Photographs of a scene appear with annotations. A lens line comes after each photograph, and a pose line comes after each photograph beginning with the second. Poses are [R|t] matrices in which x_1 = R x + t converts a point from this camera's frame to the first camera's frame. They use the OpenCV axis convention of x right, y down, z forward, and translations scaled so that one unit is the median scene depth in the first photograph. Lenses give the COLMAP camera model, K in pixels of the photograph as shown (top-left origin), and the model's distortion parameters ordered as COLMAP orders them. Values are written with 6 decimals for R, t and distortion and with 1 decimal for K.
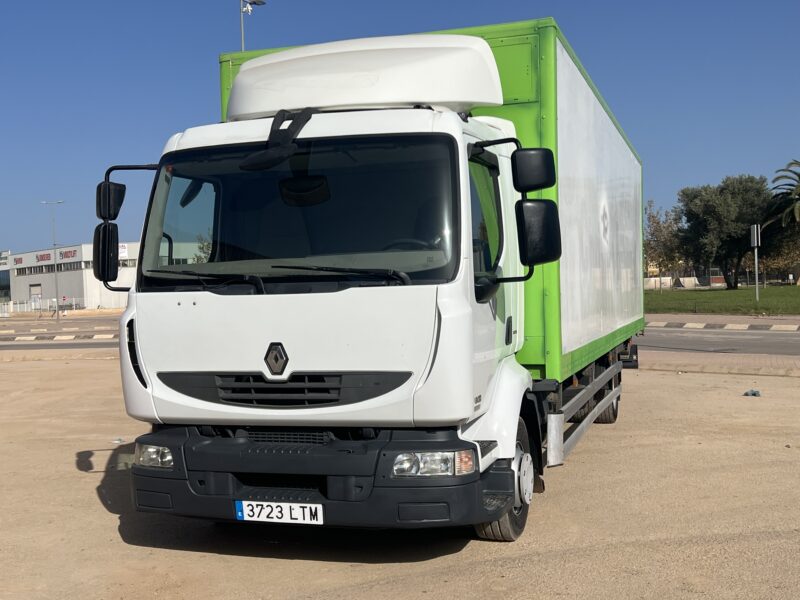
lens RADIAL K [[954.8, 0, 400.0], [0, 954.8, 300.0], [0, 0, 1]] dist [0.212205, -0.769877]
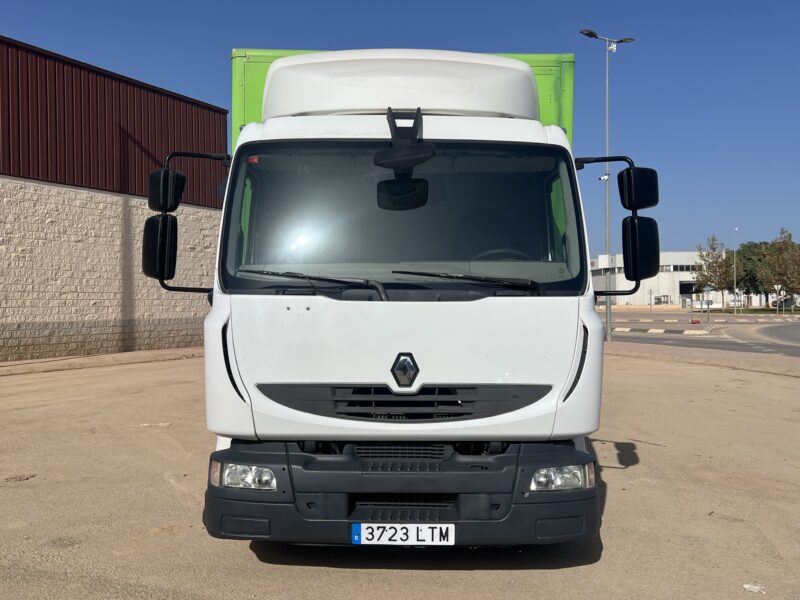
lens RADIAL K [[753.8, 0, 400.0], [0, 753.8, 300.0], [0, 0, 1]] dist [0.102858, -0.003899]
pose [[0.946190, 0.027386, 0.322449, -0.369414], [-0.027102, 0.999618, -0.005370, -0.003232], [-0.322473, -0.003658, 0.946571, 0.298847]]
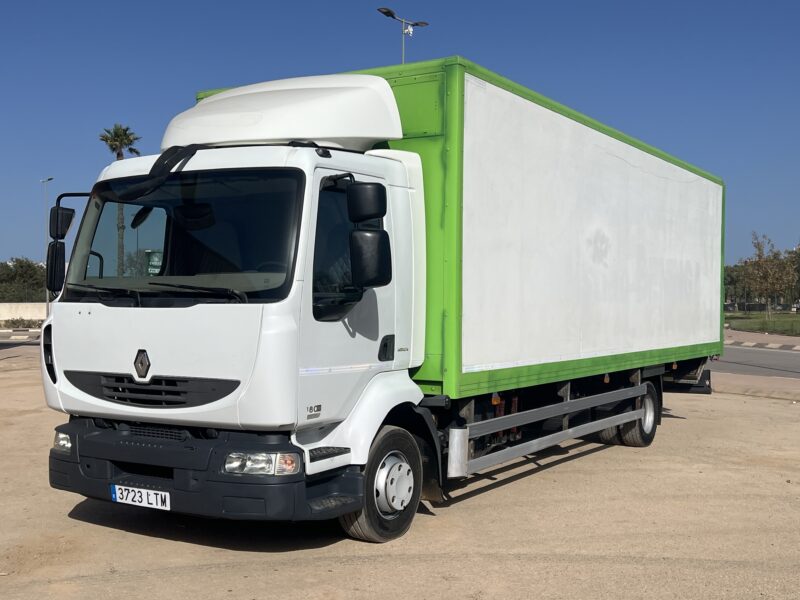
lens RADIAL K [[954.8, 0, 400.0], [0, 954.8, 300.0], [0, 0, 1]] dist [0.212205, -0.769877]
pose [[0.972957, 0.031167, -0.228873, 0.428717], [-0.033629, 0.999411, -0.006864, -0.017073], [0.228525, 0.014376, 0.973432, -0.055805]]
